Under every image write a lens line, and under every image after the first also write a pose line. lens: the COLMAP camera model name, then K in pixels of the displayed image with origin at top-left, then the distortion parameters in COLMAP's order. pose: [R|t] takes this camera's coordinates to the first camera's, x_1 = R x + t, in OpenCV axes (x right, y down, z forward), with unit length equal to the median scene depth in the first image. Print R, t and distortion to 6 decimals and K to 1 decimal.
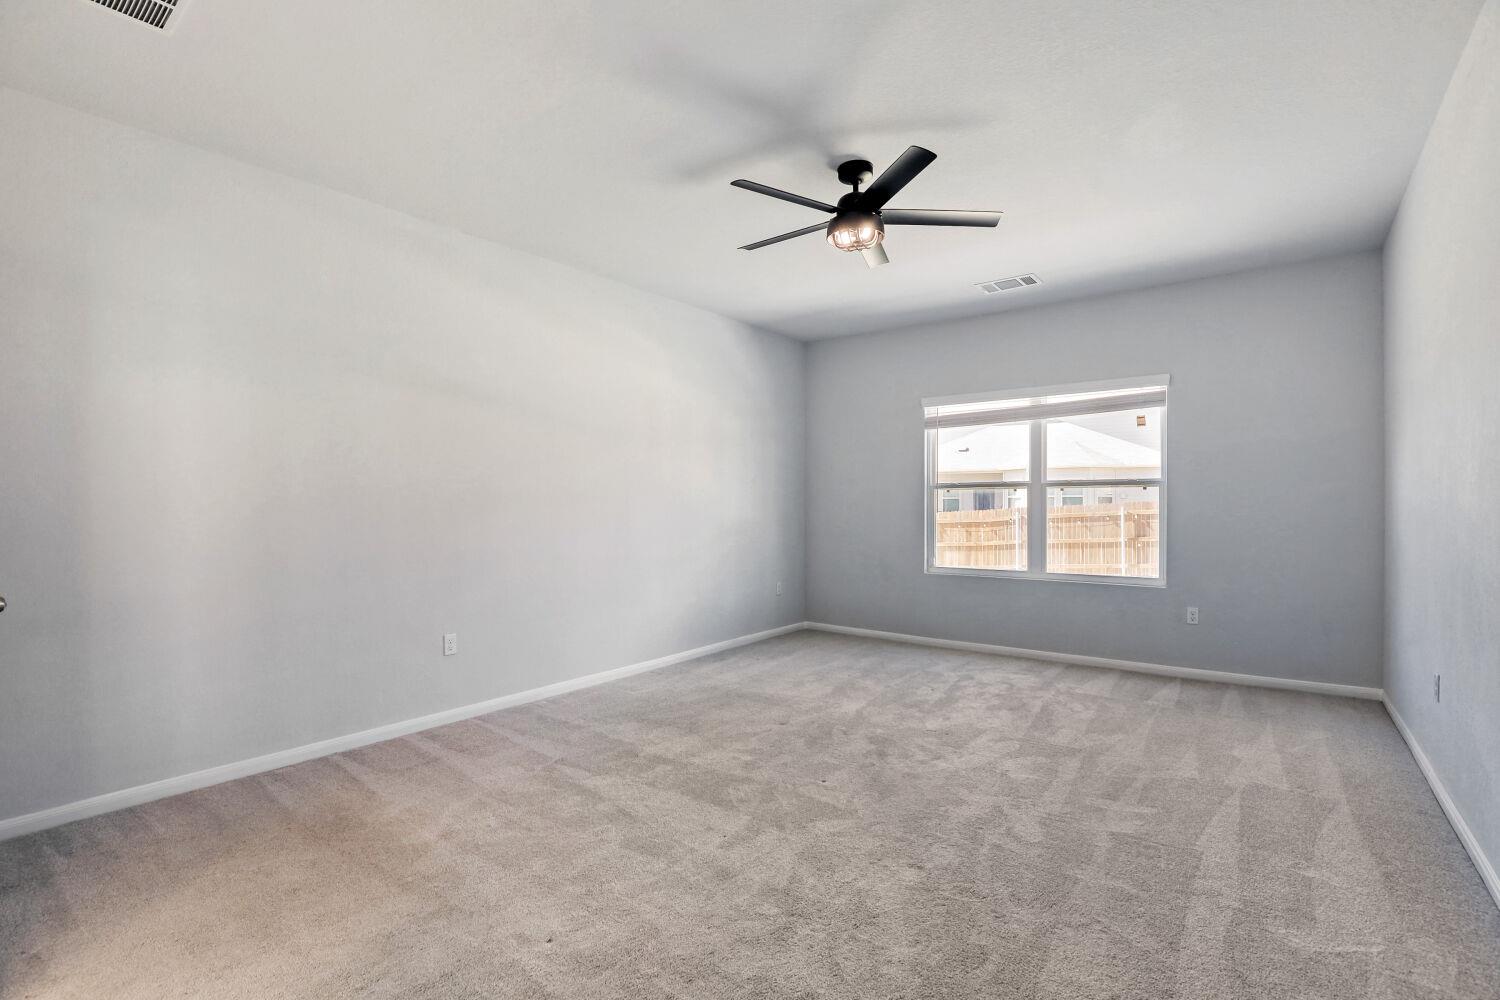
lens RADIAL K [[695.2, 0, 745.3], [0, 695.2, 502.2], [0, 0, 1]] dist [-0.021125, 0.001177]
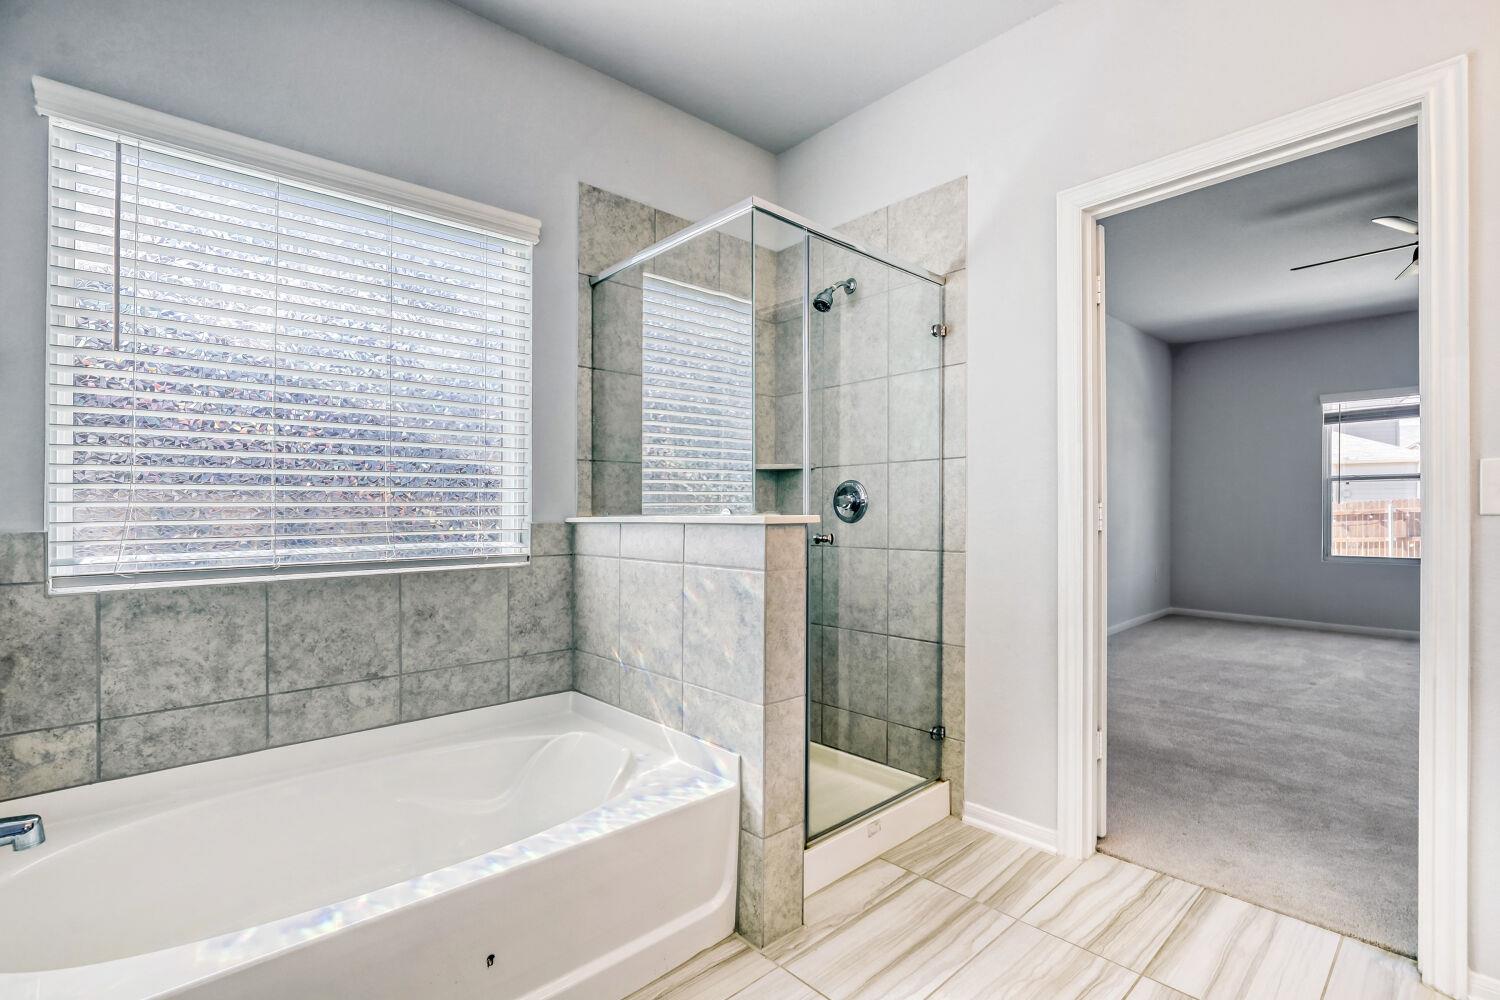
lens RADIAL K [[695.2, 0, 748.9], [0, 695.2, 503.5], [0, 0, 1]] dist [-0.021125, 0.001177]
pose [[0.987546, -0.000271, -0.157327, -0.437540], [0.000049, 0.999999, -0.001416, 0.016766], [0.157328, 0.001390, 0.987546, -0.163052]]
